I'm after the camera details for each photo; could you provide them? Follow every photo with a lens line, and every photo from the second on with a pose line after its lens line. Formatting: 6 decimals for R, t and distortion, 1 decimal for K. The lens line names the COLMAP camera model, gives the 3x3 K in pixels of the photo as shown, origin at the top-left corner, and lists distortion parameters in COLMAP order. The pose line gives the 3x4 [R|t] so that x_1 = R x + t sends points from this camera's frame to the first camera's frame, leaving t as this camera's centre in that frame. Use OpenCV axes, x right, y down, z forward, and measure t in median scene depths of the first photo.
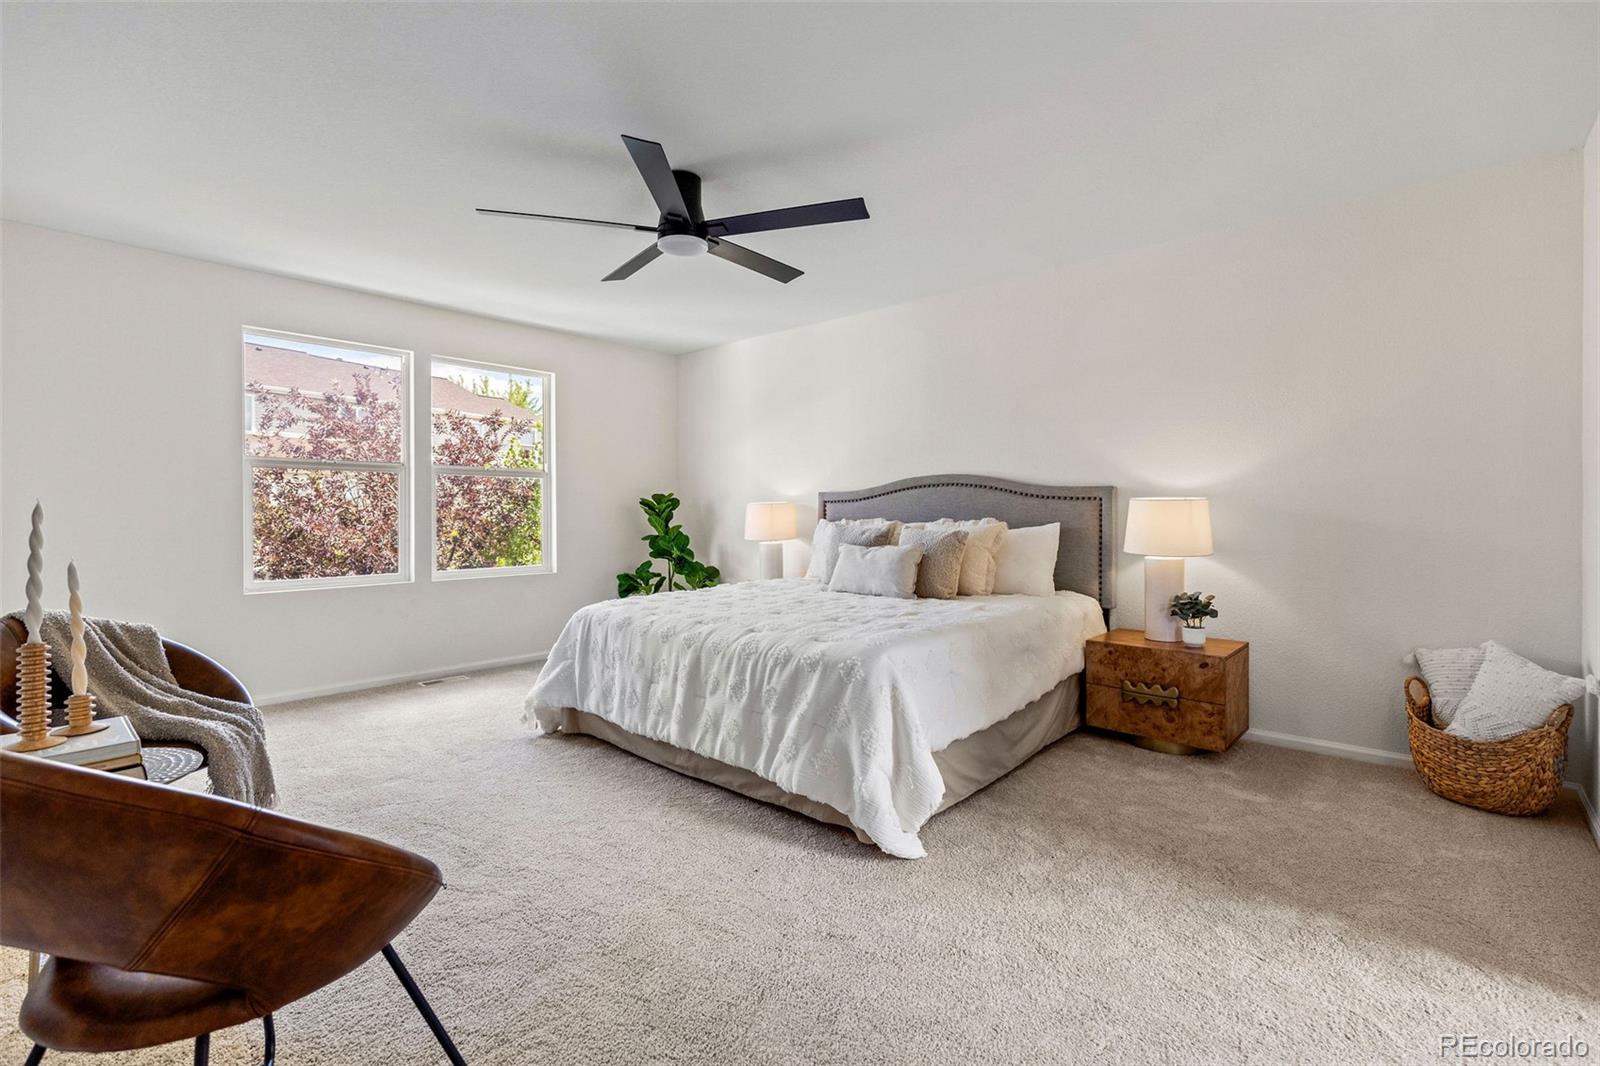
lens RADIAL K [[729.1, 0, 810.9], [0, 729.1, 523.2], [0, 0, 1]] dist [0.000910, -0.000644]
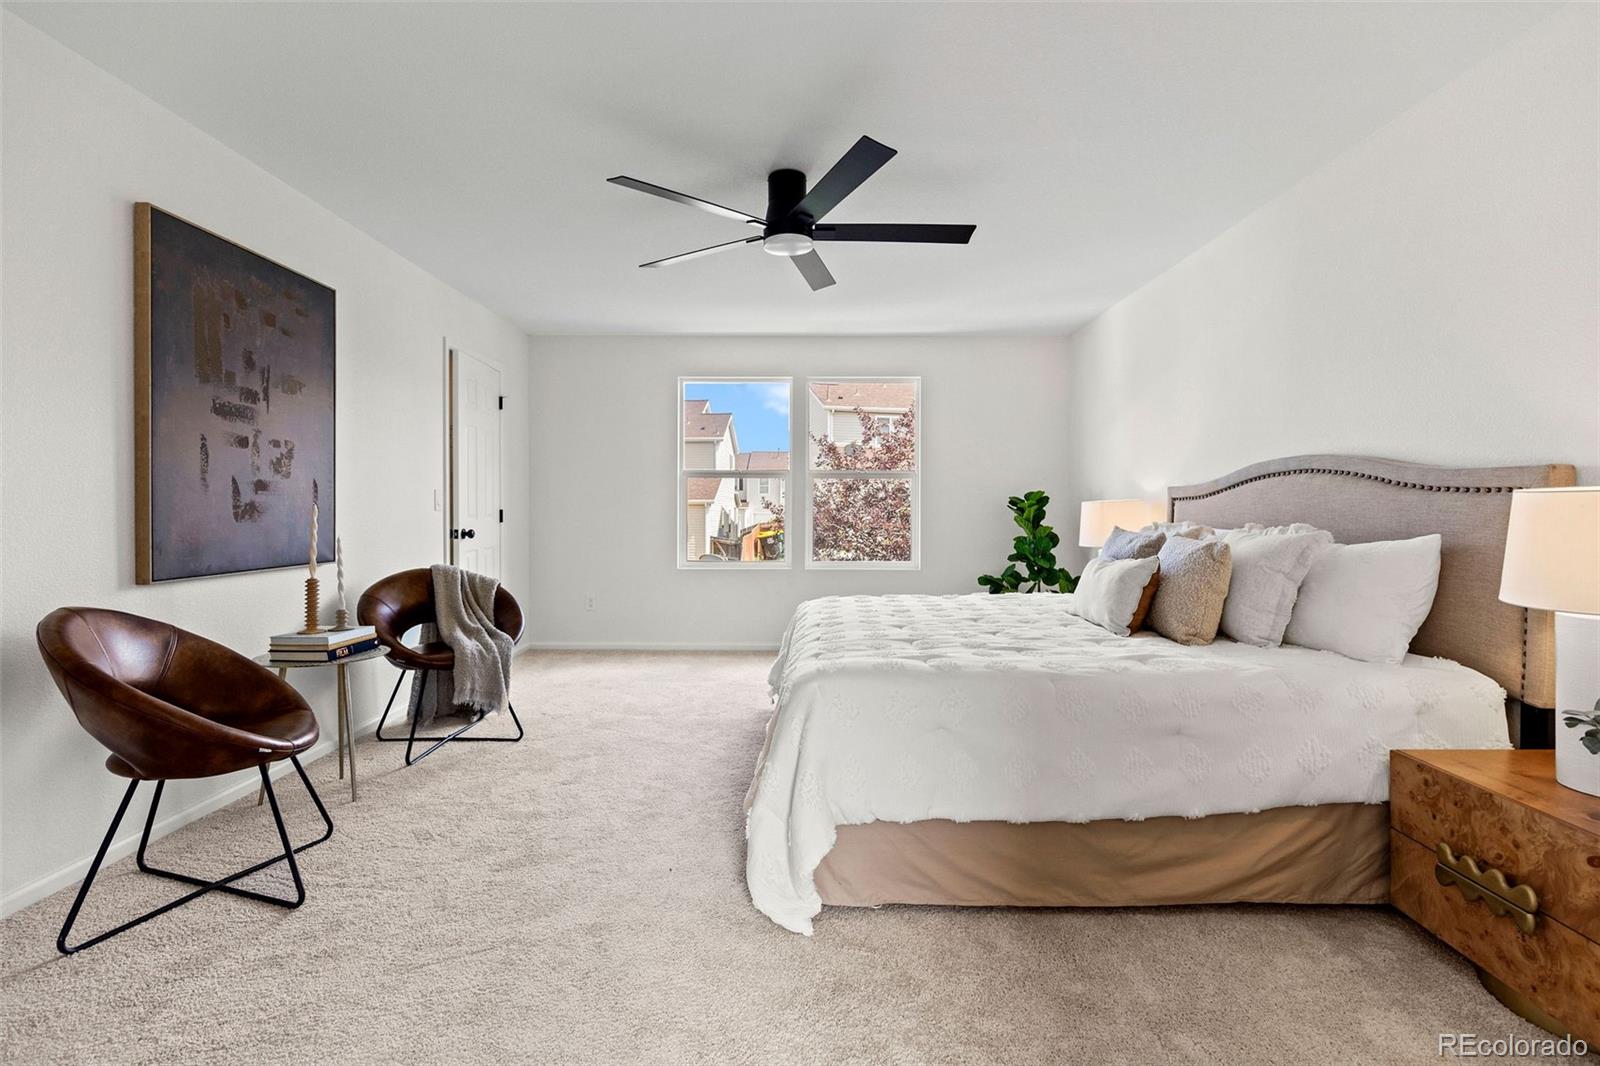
lens RADIAL K [[729.1, 0, 804.7], [0, 729.1, 528.2], [0, 0, 1]] dist [0.000910, -0.000644]
pose [[0.648266, 0.022858, -0.761071, 0.458891], [-0.016261, 0.999737, 0.016175, -0.006728], [0.761241, 0.001890, 0.648467, 0.280867]]
